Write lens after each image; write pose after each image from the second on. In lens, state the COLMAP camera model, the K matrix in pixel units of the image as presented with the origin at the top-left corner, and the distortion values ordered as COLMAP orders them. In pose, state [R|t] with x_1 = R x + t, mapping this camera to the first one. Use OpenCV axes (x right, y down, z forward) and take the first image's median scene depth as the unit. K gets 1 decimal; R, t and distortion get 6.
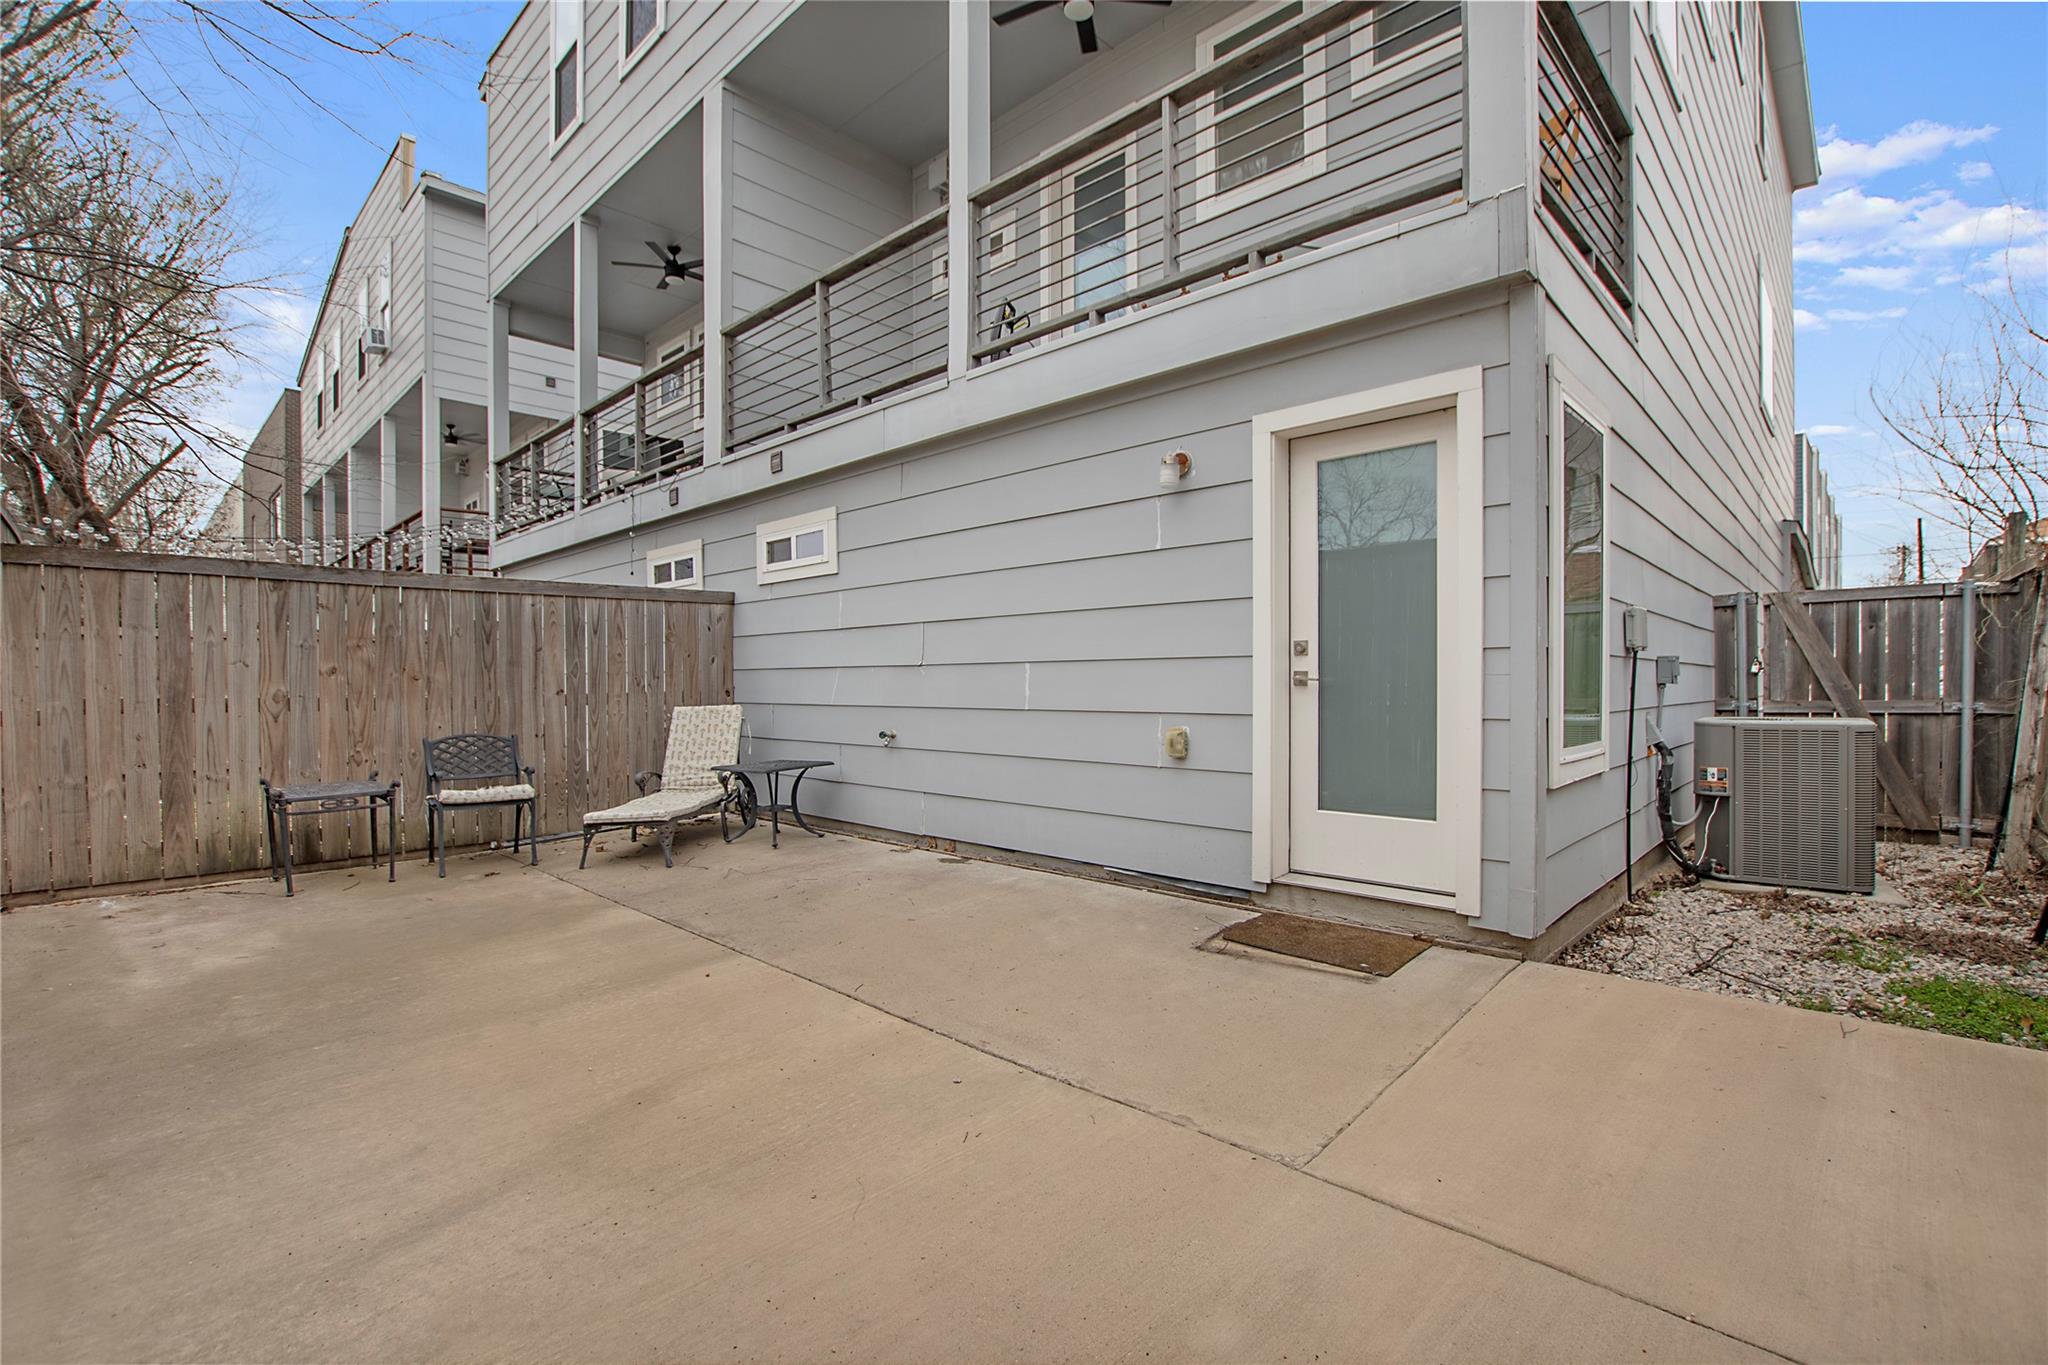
lens RADIAL K [[911.1, 0, 1031.4], [0, 911.1, 695.5], [0, 0, 1]] dist [-0.028663, 0.000203]
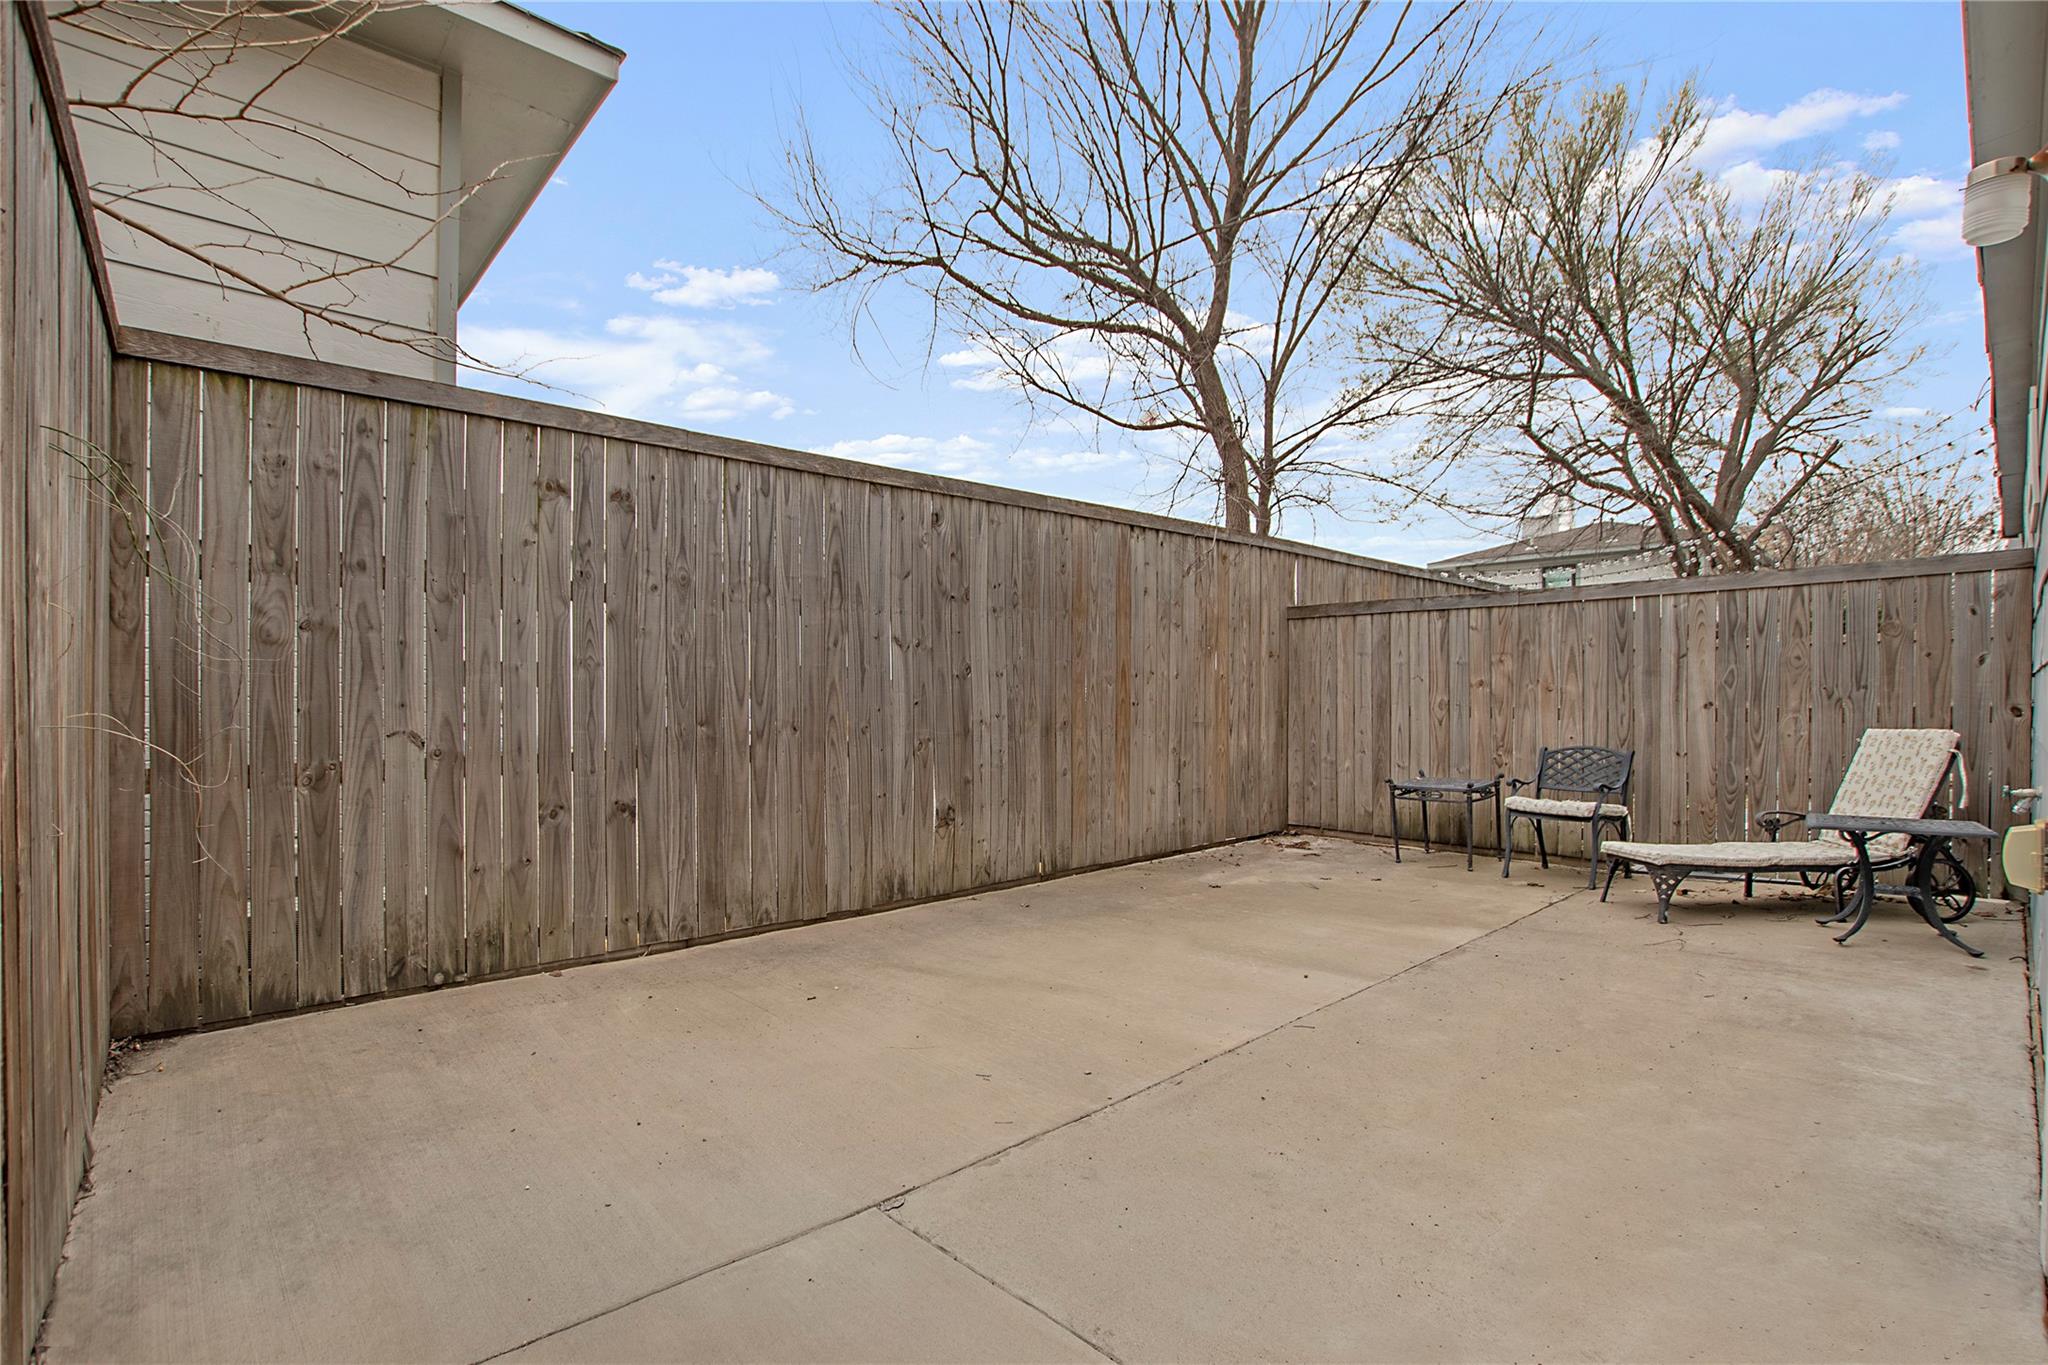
lens RADIAL K [[1050.9, 0, 1023.0], [0, 1050.9, 685.7], [0, 0, 1]] dist [-0.039230, 0.000110]
pose [[-0.117616, -0.001298, -0.993058, 0.617782], [-0.012316, 0.999924, 0.000152, -0.016931], [0.992983, 0.012248, -0.117623, 0.568388]]
